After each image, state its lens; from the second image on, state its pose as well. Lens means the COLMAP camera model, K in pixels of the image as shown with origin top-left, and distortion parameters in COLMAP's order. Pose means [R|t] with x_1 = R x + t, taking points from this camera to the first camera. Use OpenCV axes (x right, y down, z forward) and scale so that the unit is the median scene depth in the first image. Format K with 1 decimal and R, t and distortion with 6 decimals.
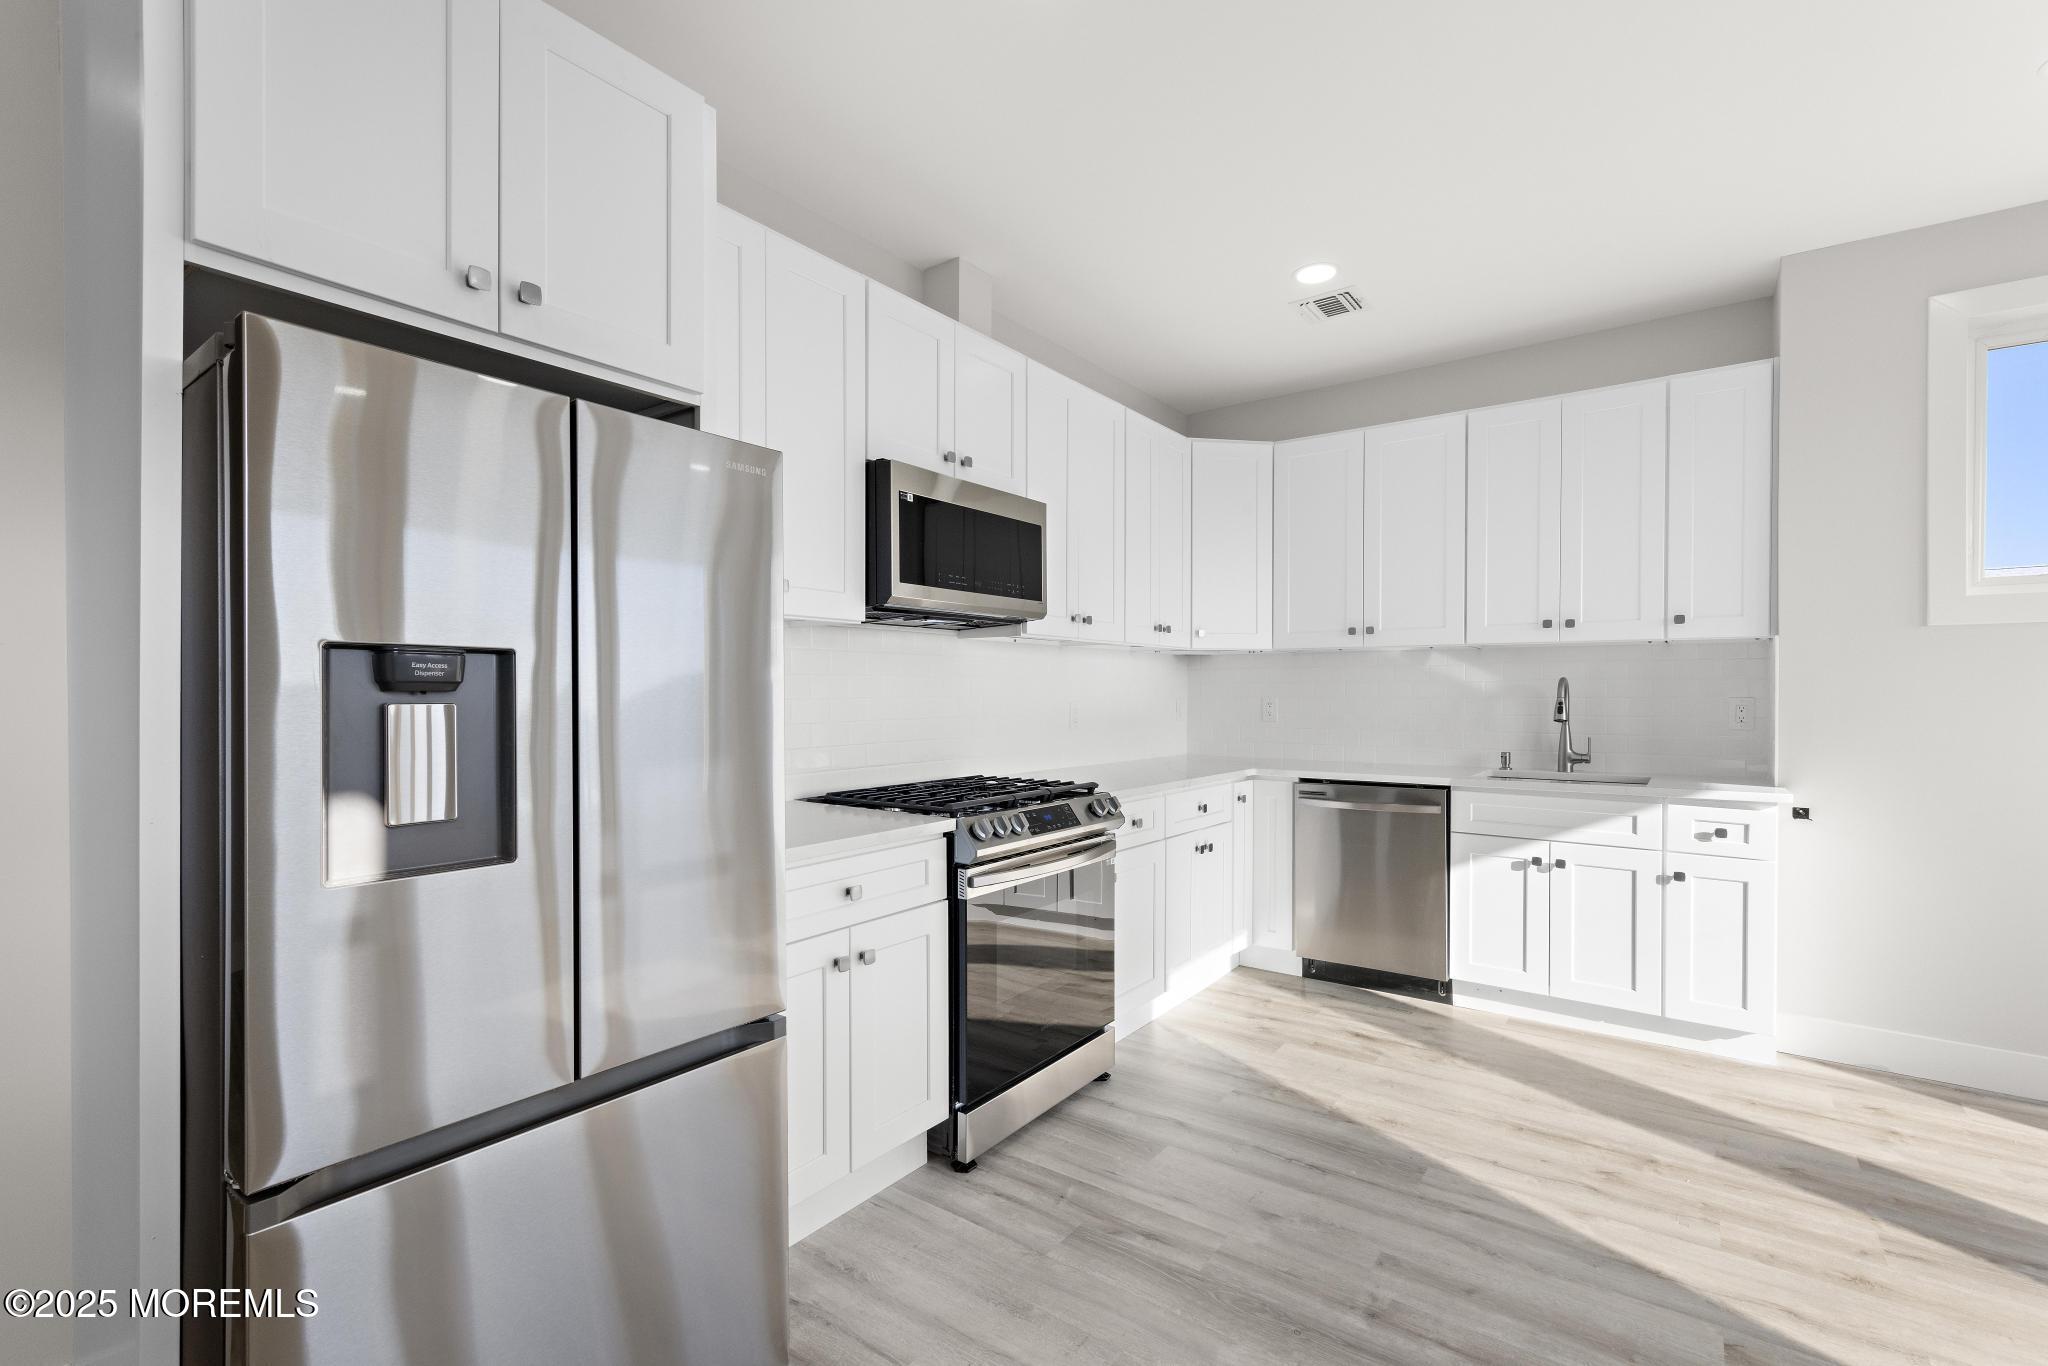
lens RADIAL K [[901.2, 0, 1034.4], [0, 901.2, 698.3], [0, 0, 1]] dist [0.003559, 0.000360]
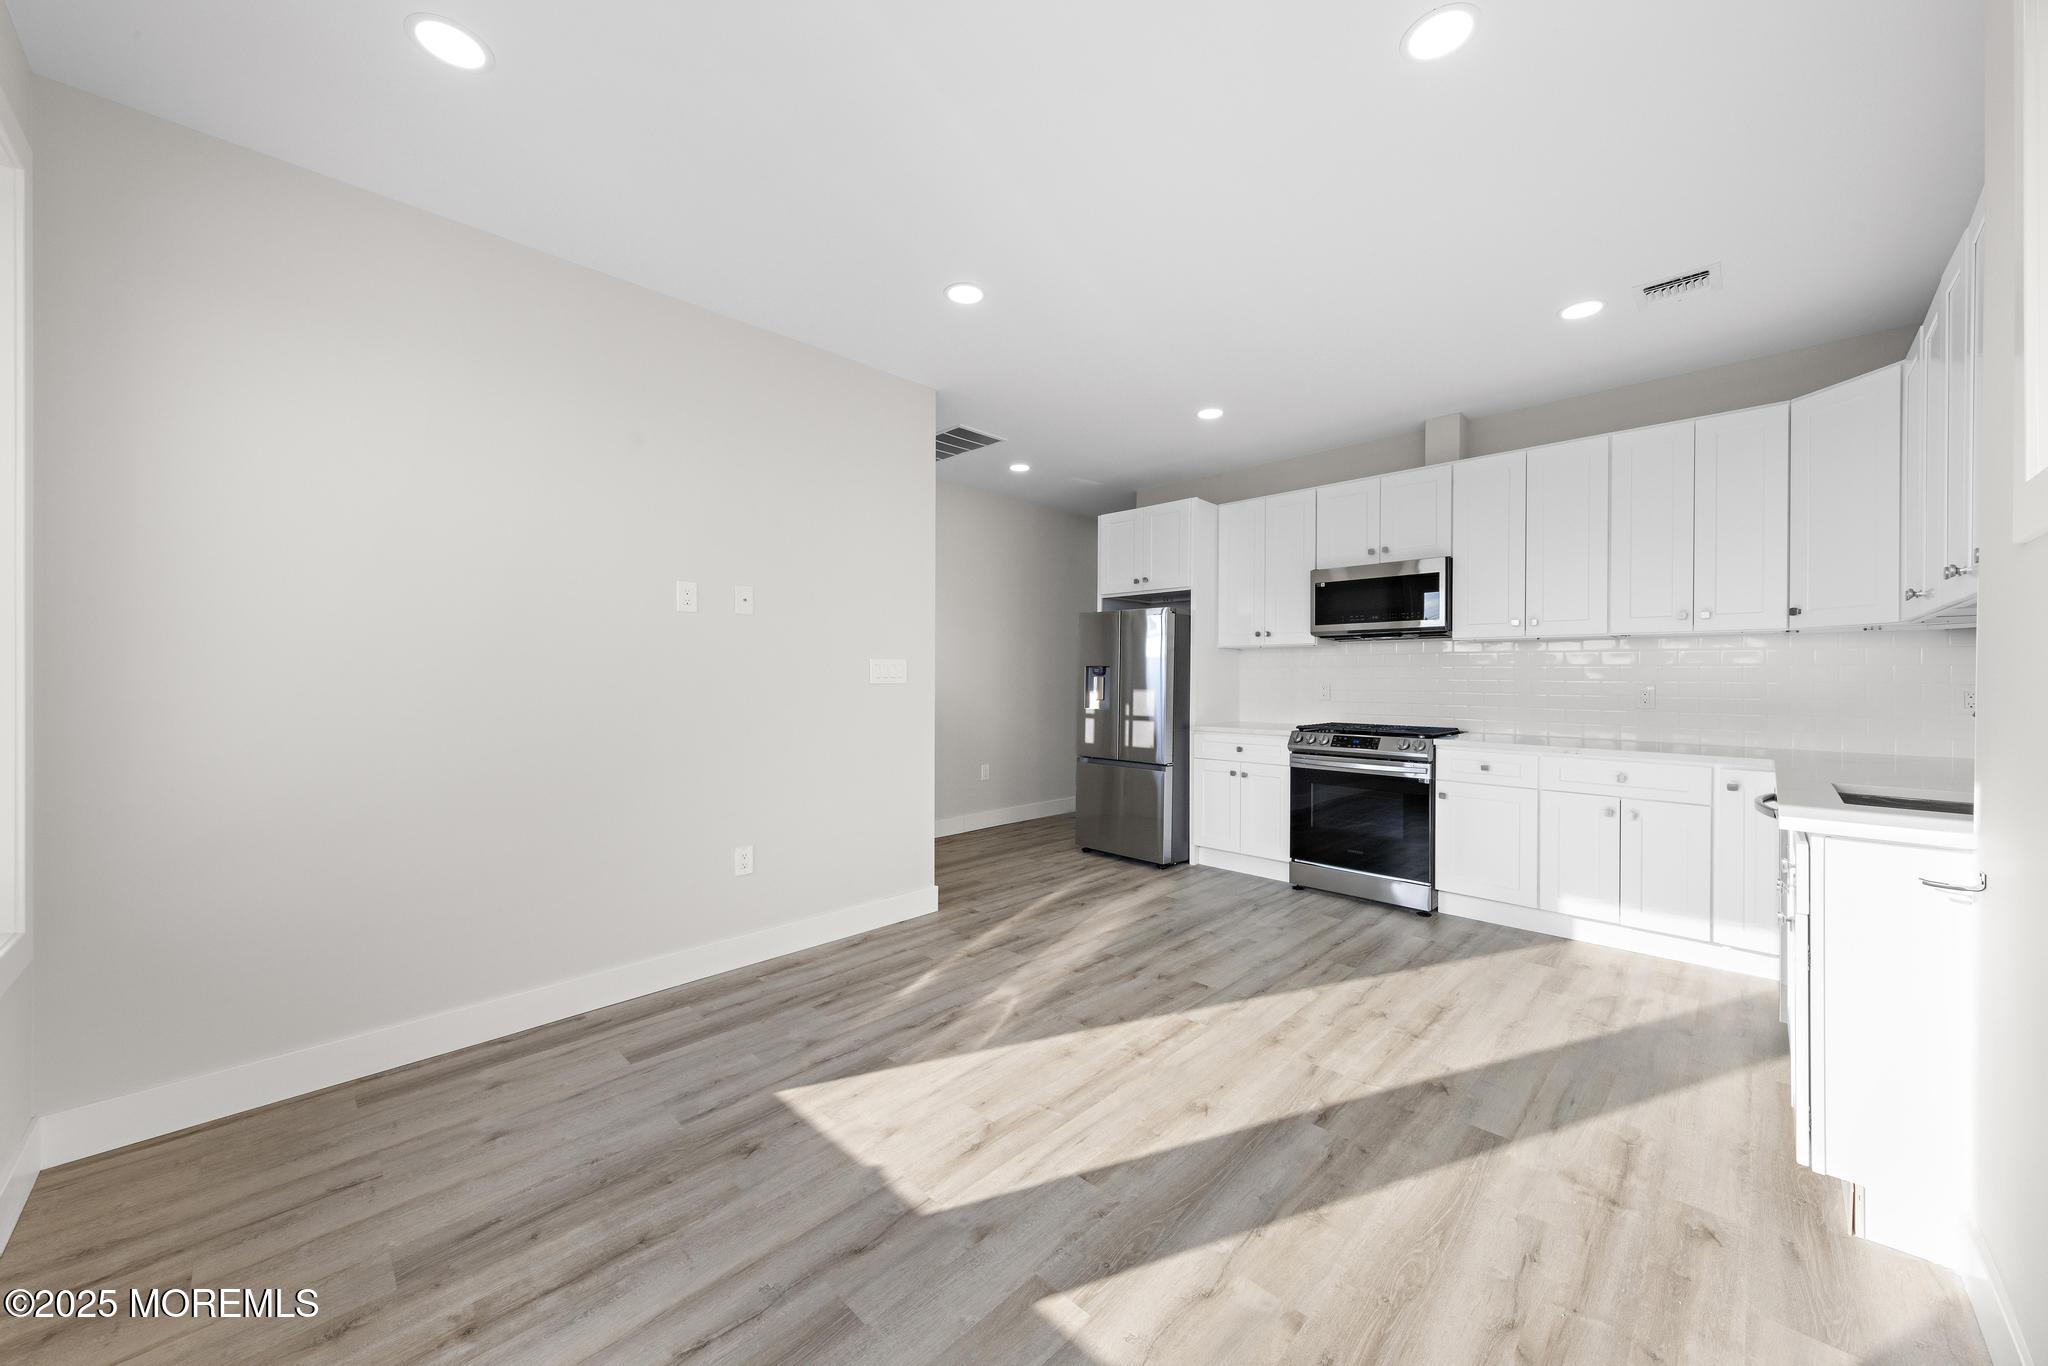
lens RADIAL K [[746.1, 0, 1036.1], [0, 746.1, 680.2], [0, 0, 1]] dist [0.007506, -0.002098]
pose [[-0.136029, 0.004280, -0.990696, 1.495884], [-0.010748, 0.999925, 0.005795, 0.001978], [0.990647, 0.011437, -0.135973, 0.495925]]
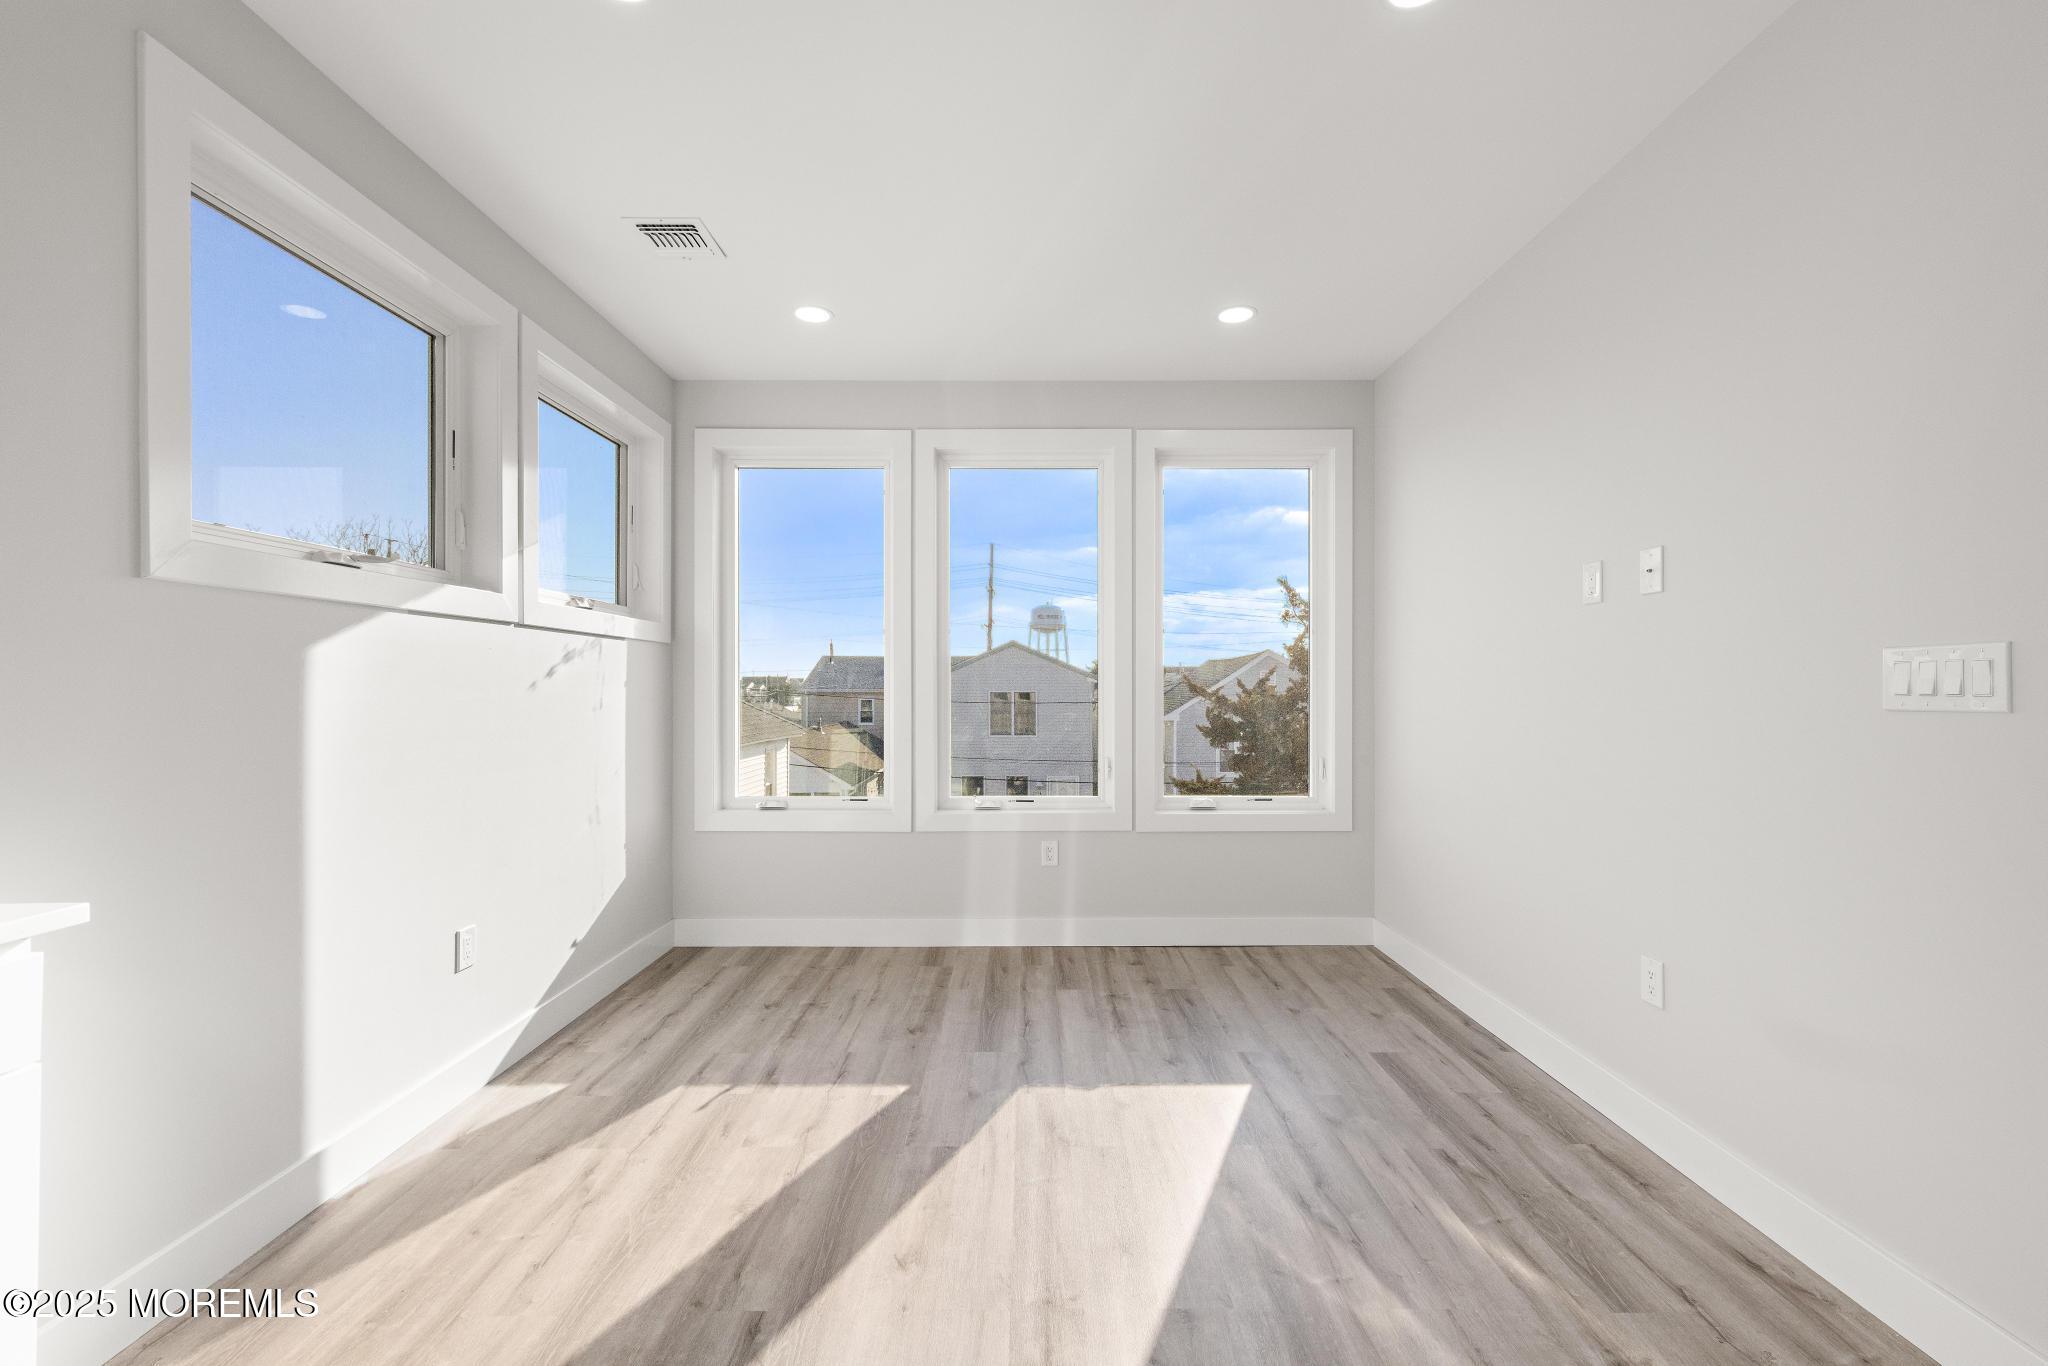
lens RADIAL K [[847.0, 0, 1026.8], [0, 847.0, 688.6], [0, 0, 1]] dist [0.004504, -0.001086]
pose [[-0.589523, -0.000562, 0.807751, 0.185085], [0.008168, 0.999944, 0.006656, -0.006114], [-0.807710, 0.010522, -0.589486, 0.857209]]
